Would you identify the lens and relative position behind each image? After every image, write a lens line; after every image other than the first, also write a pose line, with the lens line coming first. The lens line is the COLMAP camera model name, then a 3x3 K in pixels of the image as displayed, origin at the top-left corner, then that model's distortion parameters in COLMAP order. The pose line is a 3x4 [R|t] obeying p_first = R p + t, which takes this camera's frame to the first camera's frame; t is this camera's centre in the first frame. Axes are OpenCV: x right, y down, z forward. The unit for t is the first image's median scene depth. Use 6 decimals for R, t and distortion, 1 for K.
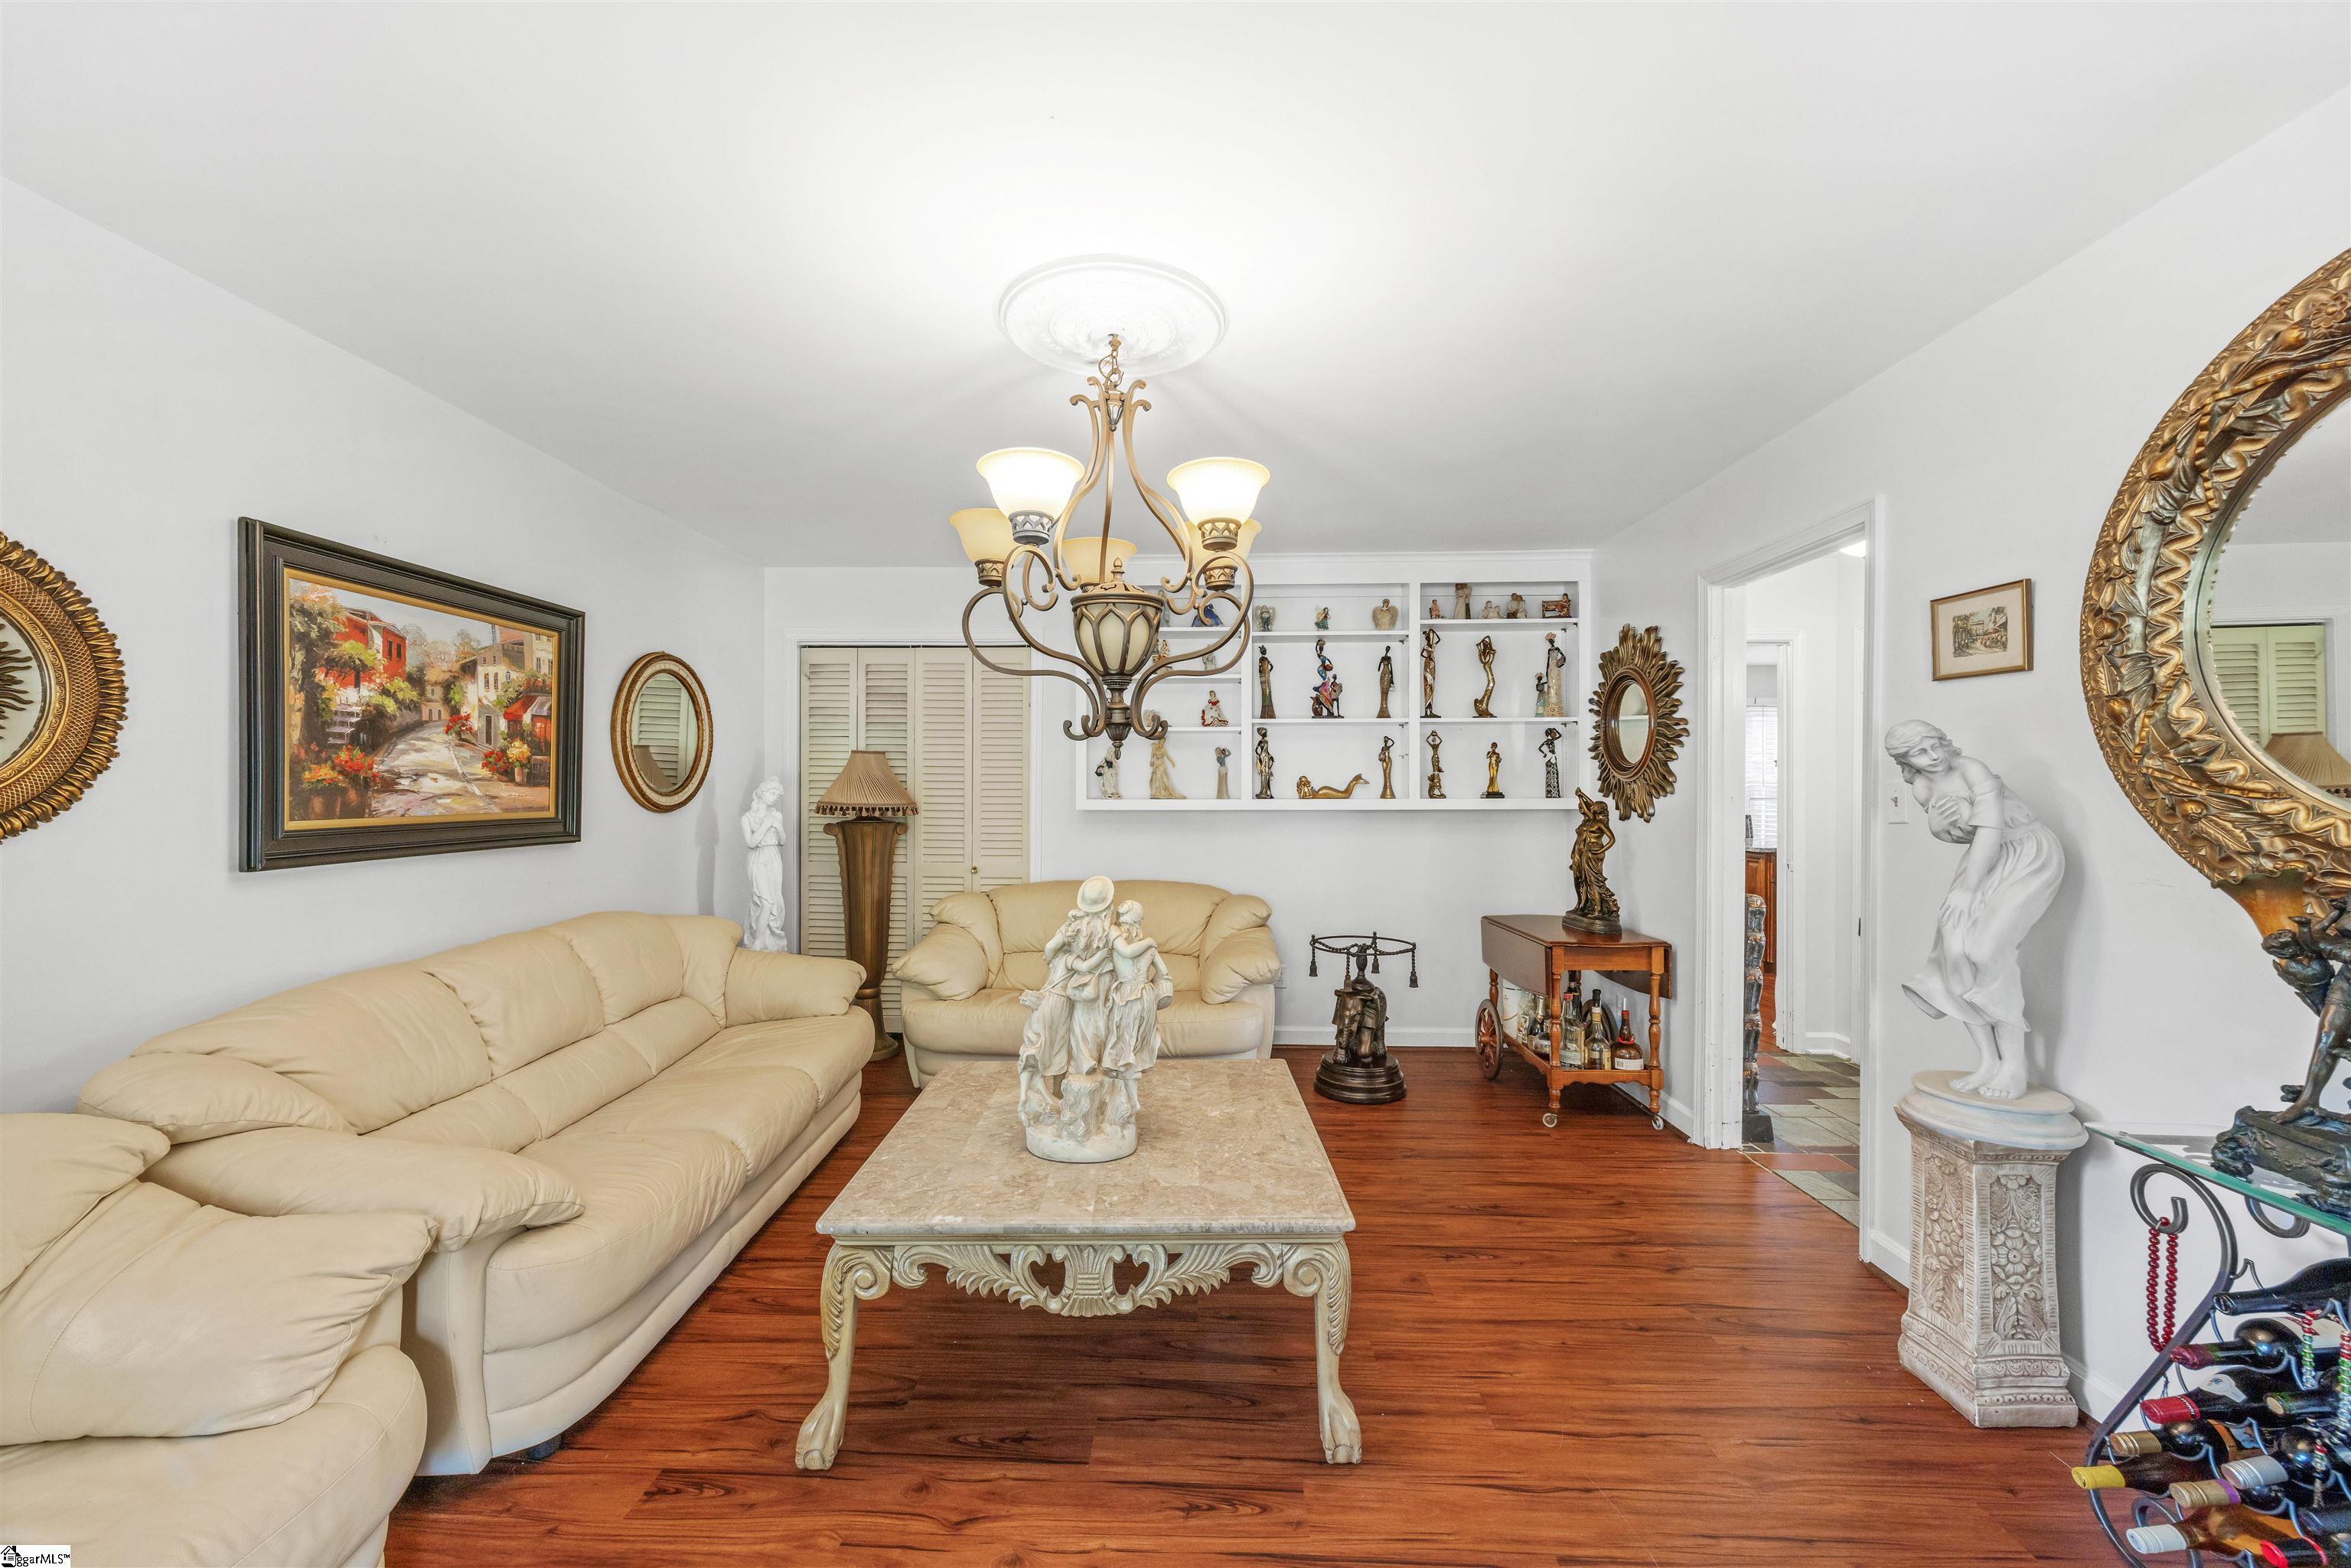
lens RADIAL K [[906.0, 0, 1183.2], [0, 906.0, 768.4], [0, 0, 1]] dist [0.000798, -0.000052]
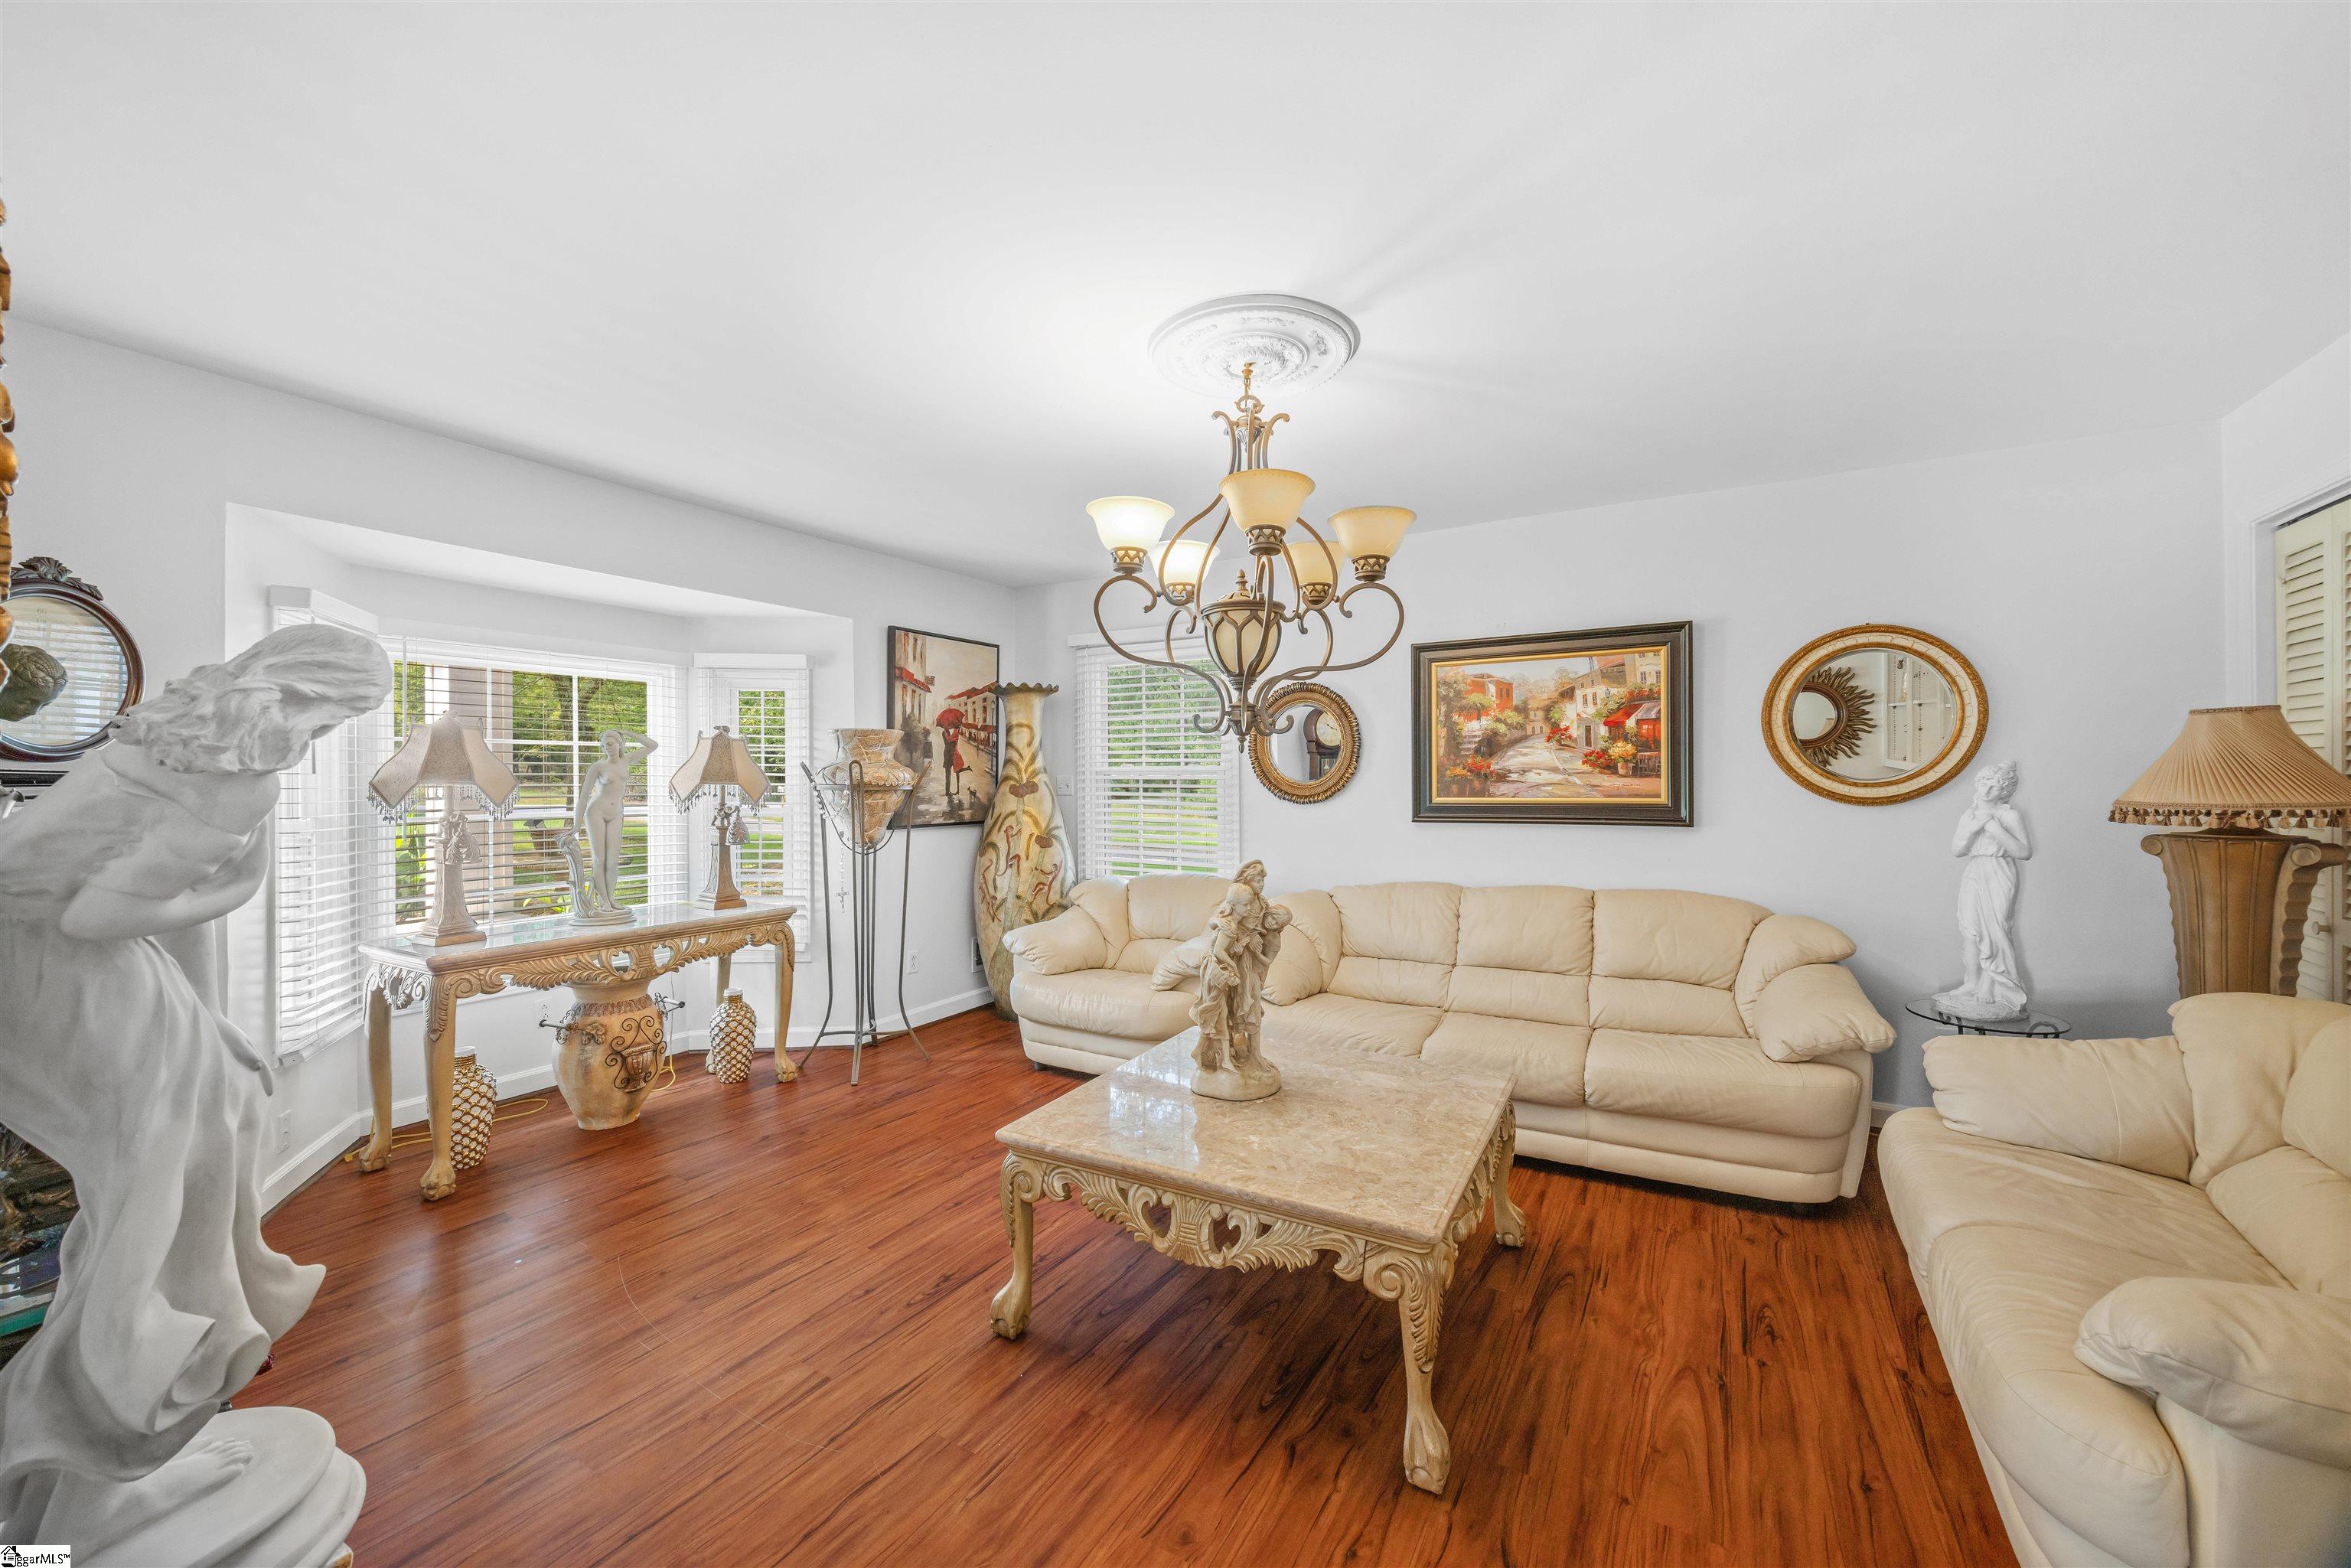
lens RADIAL K [[906.0, 0, 1183.2], [0, 906.0, 768.4], [0, 0, 1]] dist [0.000798, -0.000052]
pose [[-0.512674, -0.009259, -0.858533, 0.735320], [0.021813, 0.999479, -0.023805, 0.025980], [0.858306, -0.030931, -0.512205, 1.236039]]
